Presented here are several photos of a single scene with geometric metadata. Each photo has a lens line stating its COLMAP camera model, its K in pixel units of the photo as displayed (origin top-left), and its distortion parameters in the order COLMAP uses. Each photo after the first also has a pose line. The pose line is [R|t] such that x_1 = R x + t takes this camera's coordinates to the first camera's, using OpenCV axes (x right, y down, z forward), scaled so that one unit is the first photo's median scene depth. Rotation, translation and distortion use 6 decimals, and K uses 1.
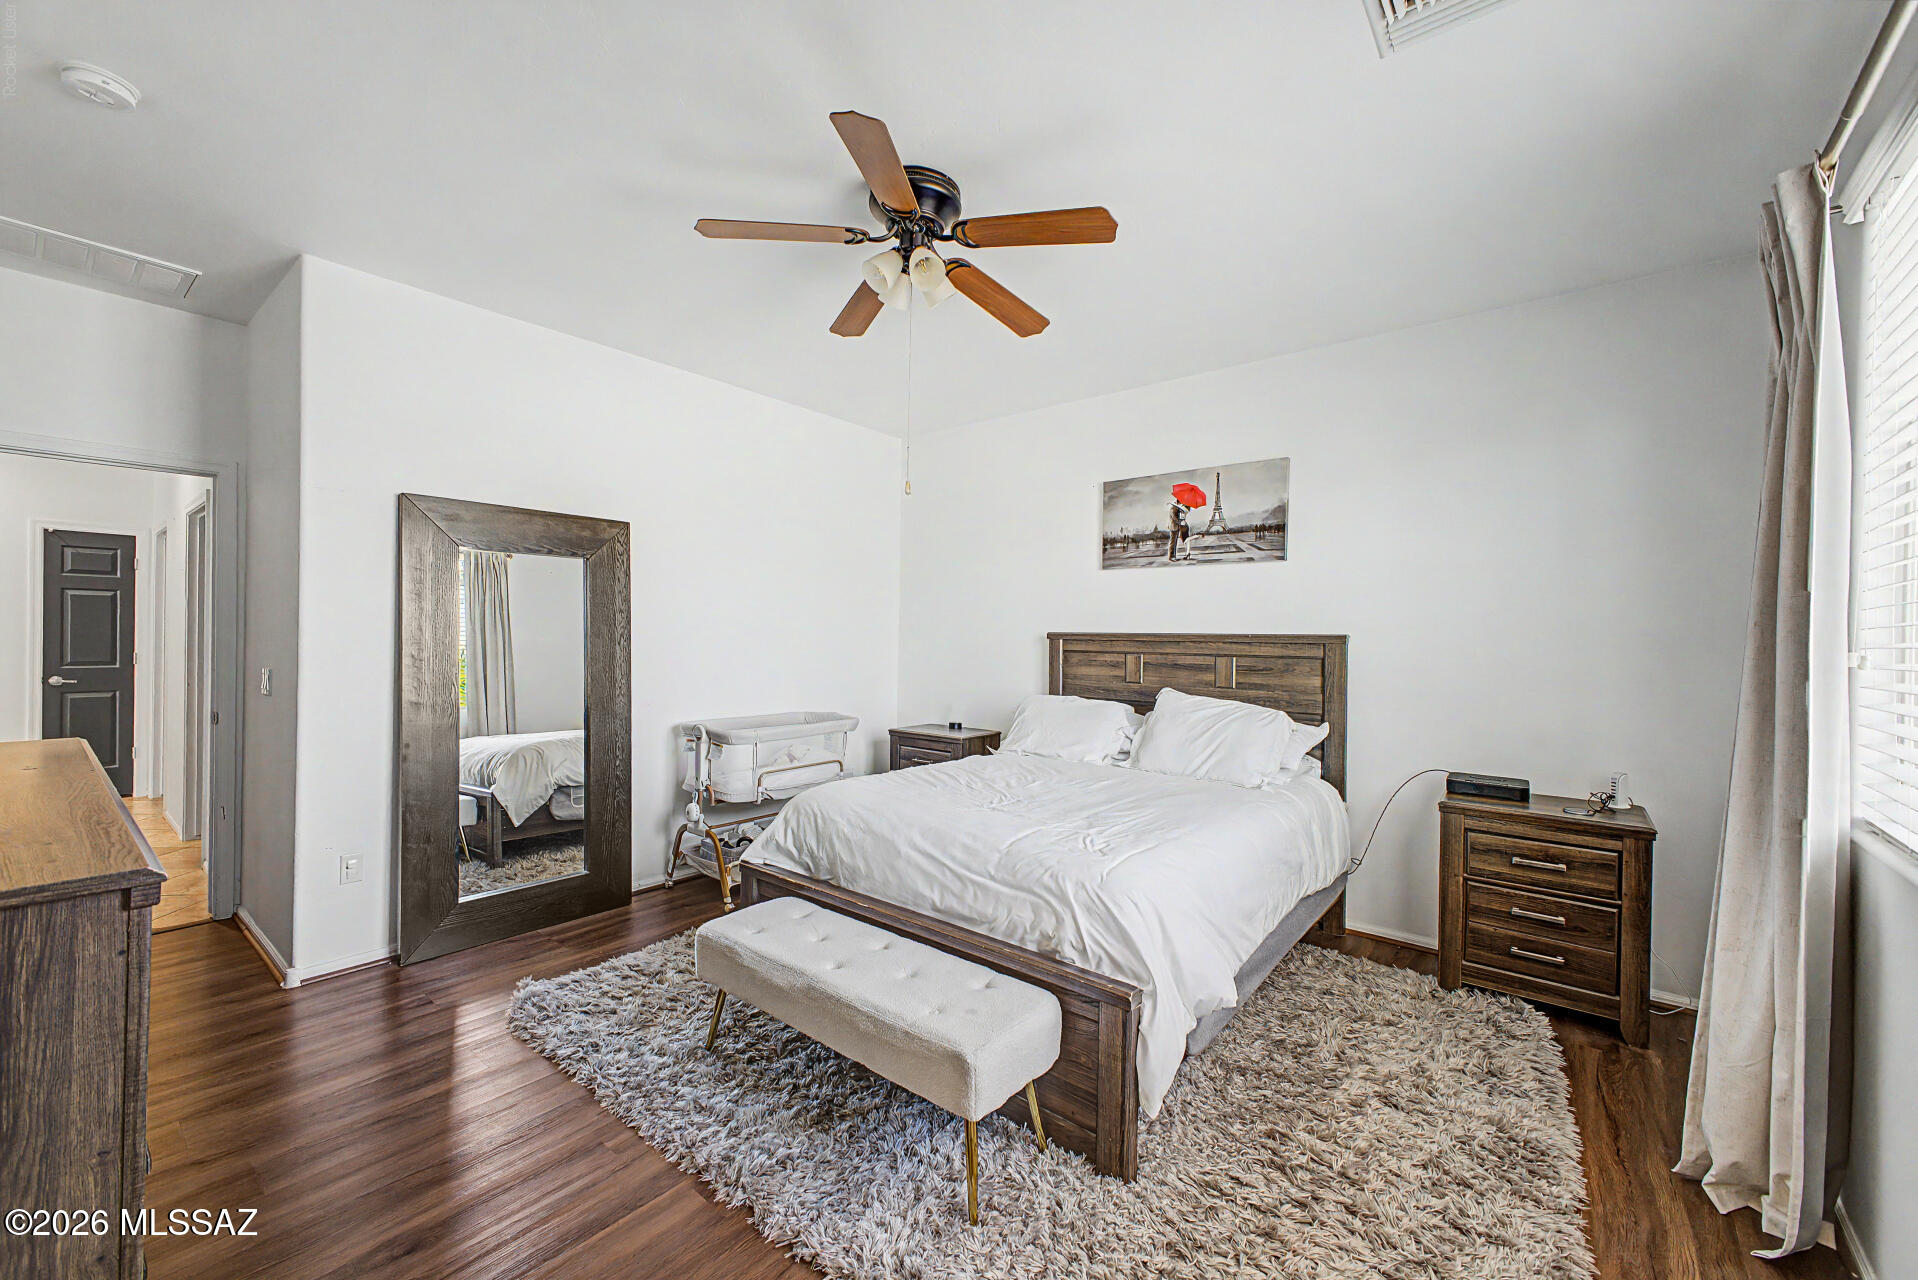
lens RADIAL K [[760.6, 0, 967.0], [0, 760.6, 635.9], [0, 0, 1]] dist [0.016086, -0.001609]
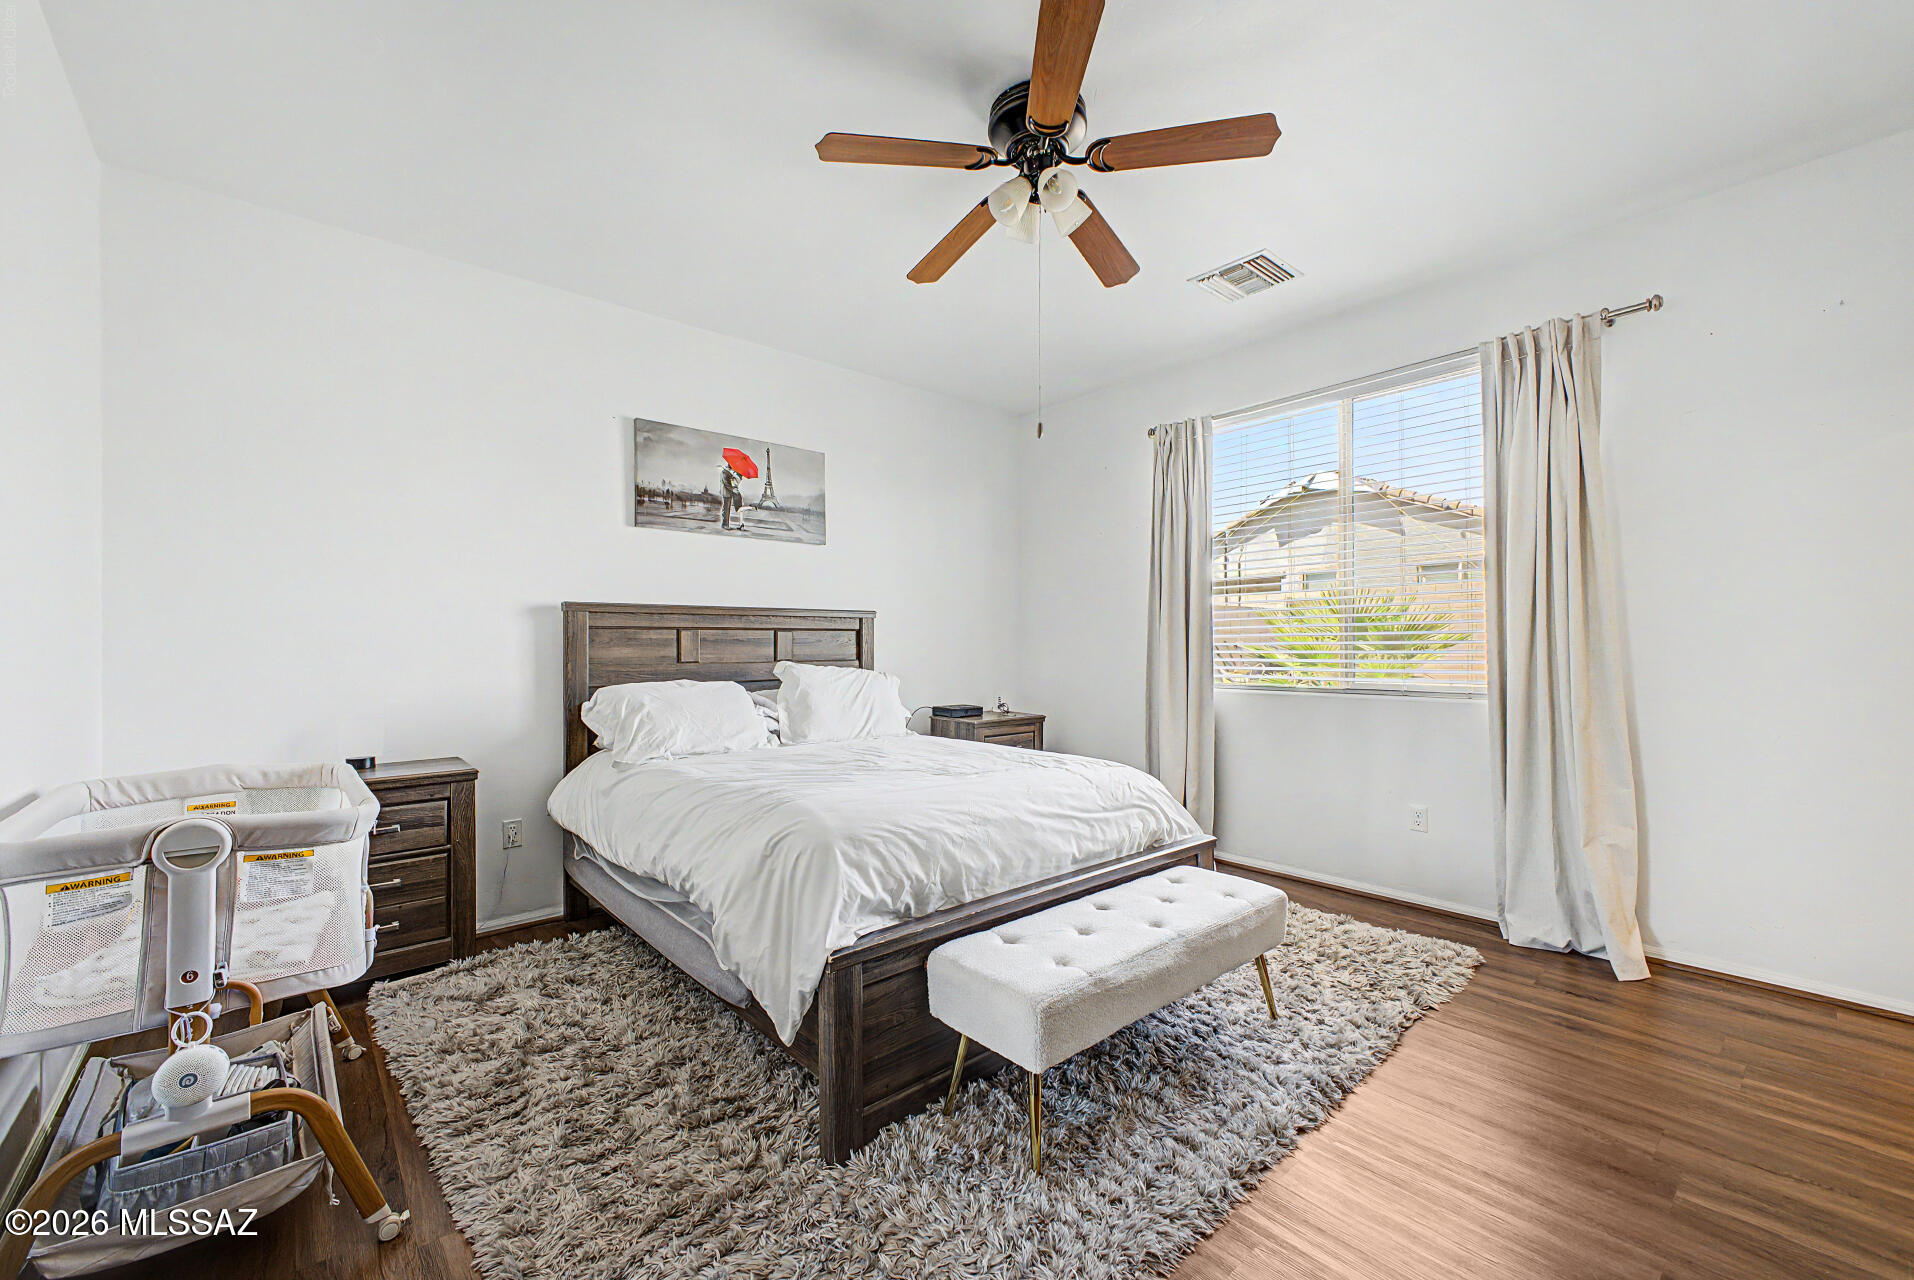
lens RADIAL K [[759.0, 0, 963.4], [0, 759.0, 646.7], [0, 0, 1]] dist [0.016086, -0.001609]
pose [[0.161275, -0.021093, 0.986684, -0.615454], [0.004361, 0.999777, 0.020660, 0.028228], [-0.986900, 0.000971, 0.161331, 0.567231]]
